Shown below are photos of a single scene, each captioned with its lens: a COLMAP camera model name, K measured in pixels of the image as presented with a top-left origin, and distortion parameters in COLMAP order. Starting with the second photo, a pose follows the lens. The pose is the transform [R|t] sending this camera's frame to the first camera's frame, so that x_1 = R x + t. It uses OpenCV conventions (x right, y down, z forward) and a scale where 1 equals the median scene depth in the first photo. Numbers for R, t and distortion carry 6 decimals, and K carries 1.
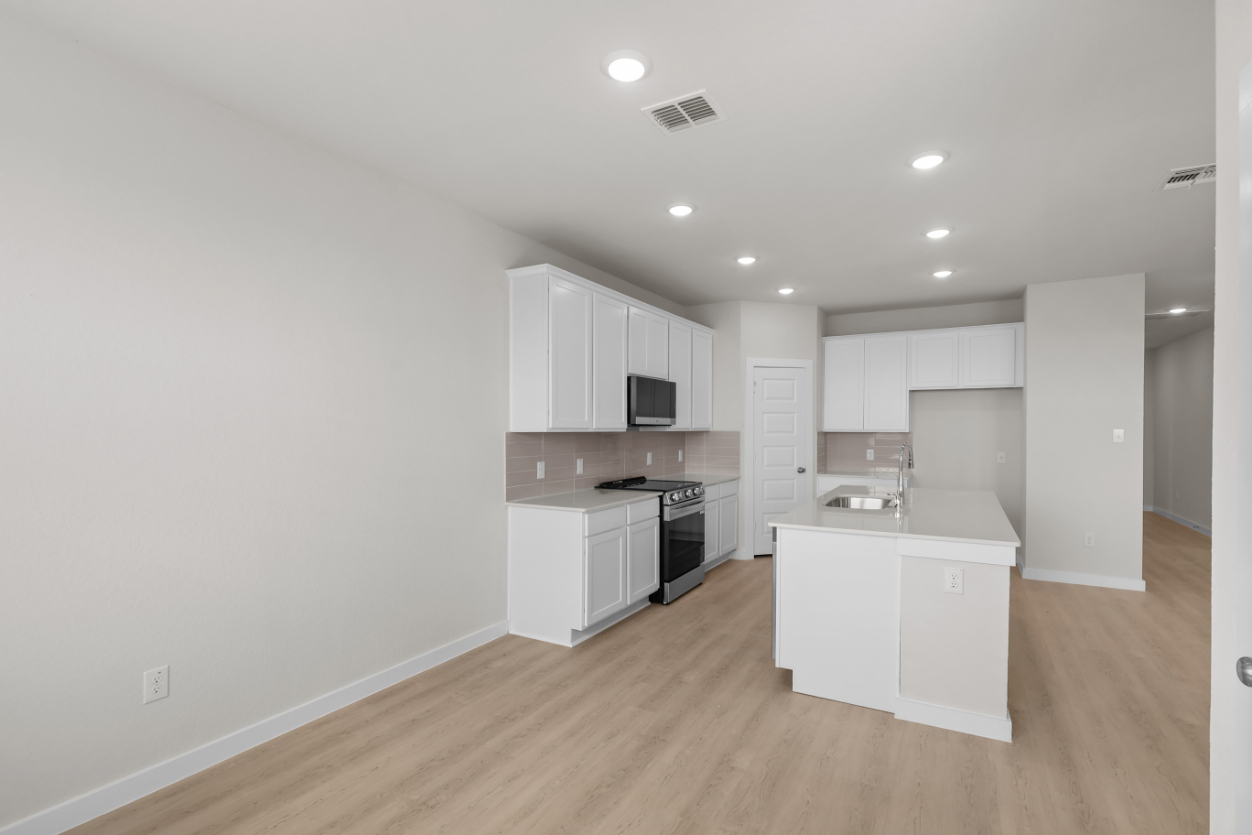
lens RADIAL K [[577.6, 0, 641.0], [0, 577.6, 433.1], [0, 0, 1]] dist [-0.002185, 0.001344]
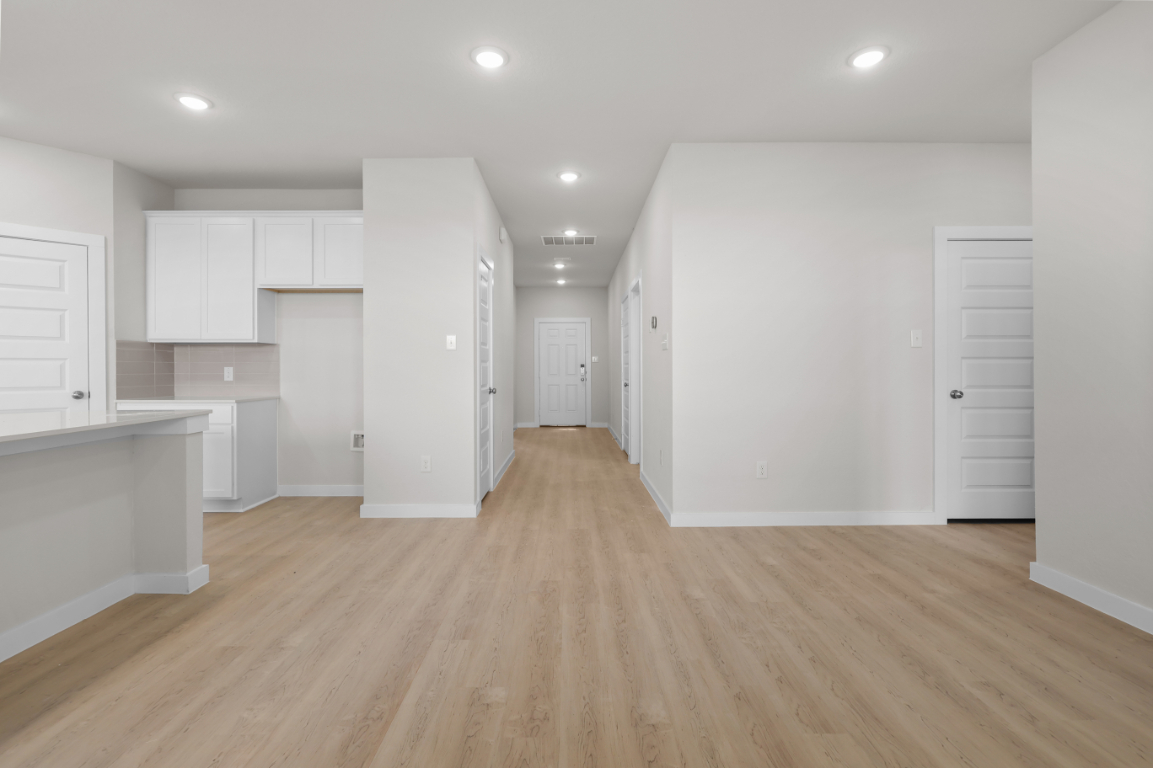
lens RADIAL K [[531.9, 0, 572.2], [0, 531.9, 369.8], [0, 0, 1]] dist [-0.002185, 0.001344]
pose [[0.870667, -0.001423, 0.491870, 0.560642], [0.007360, 0.999922, -0.010134, 0.053243], [-0.491817, 0.012444, 0.870609, 0.200304]]
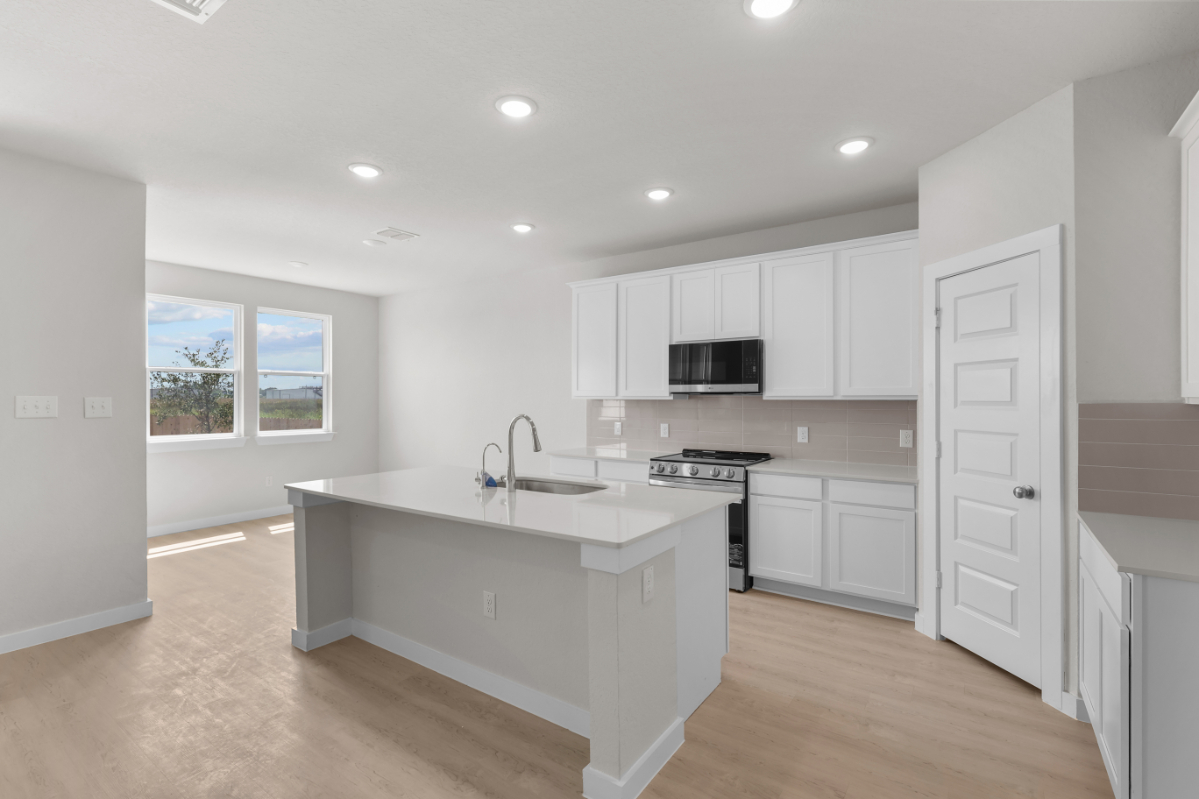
lens RADIAL K [[553.1, 0, 595.4], [0, 553.1, 400.1], [0, 0, 1]] dist [-0.002185, 0.001344]
pose [[-0.109226, 0.003824, -0.994010, 0.848811], [-0.007226, 0.999963, 0.004641, -0.004458], [0.993991, 0.007690, -0.109194, 0.856284]]
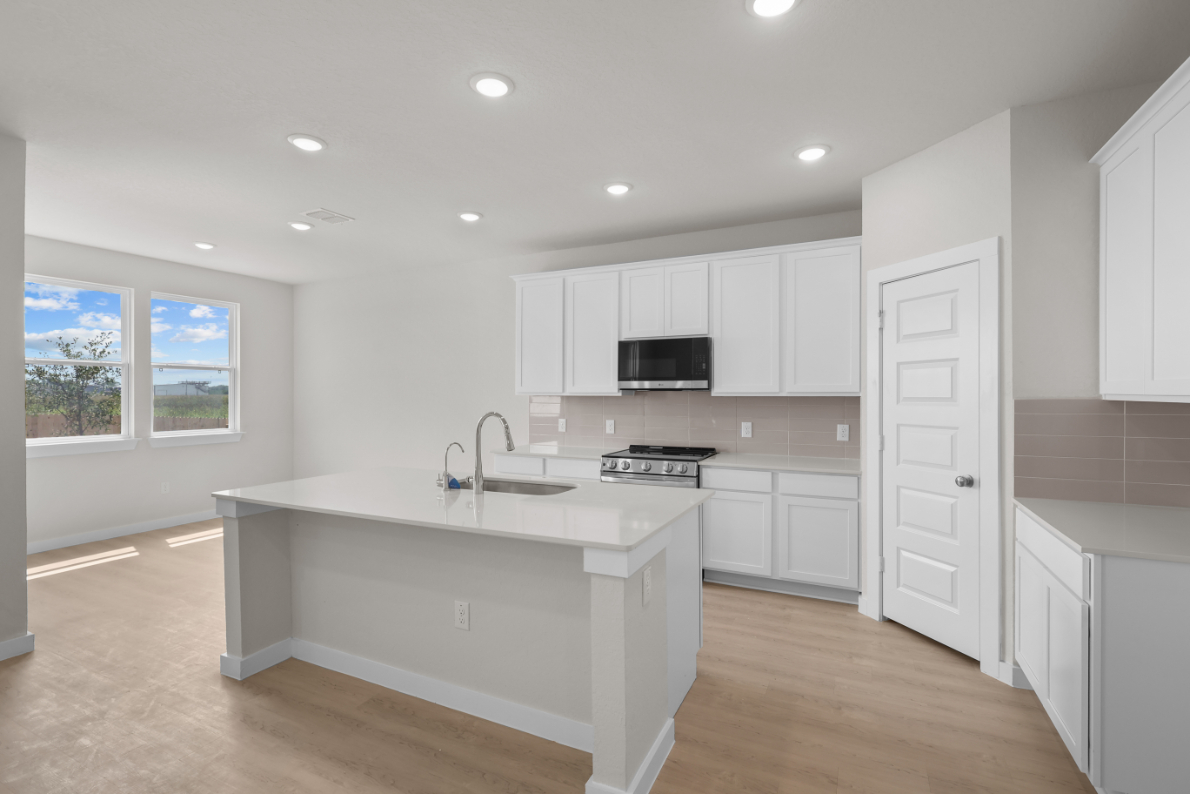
lens RADIAL K [[549.0, 0, 594.4], [0, 549.0, 397.0], [0, 0, 1]] dist [-0.002185, 0.001344]
pose [[0.049472, 0.005344, -0.998761, 0.832190], [-0.007526, 0.999959, 0.004977, -0.004518], [0.998747, 0.007271, 0.049510, 0.797569]]
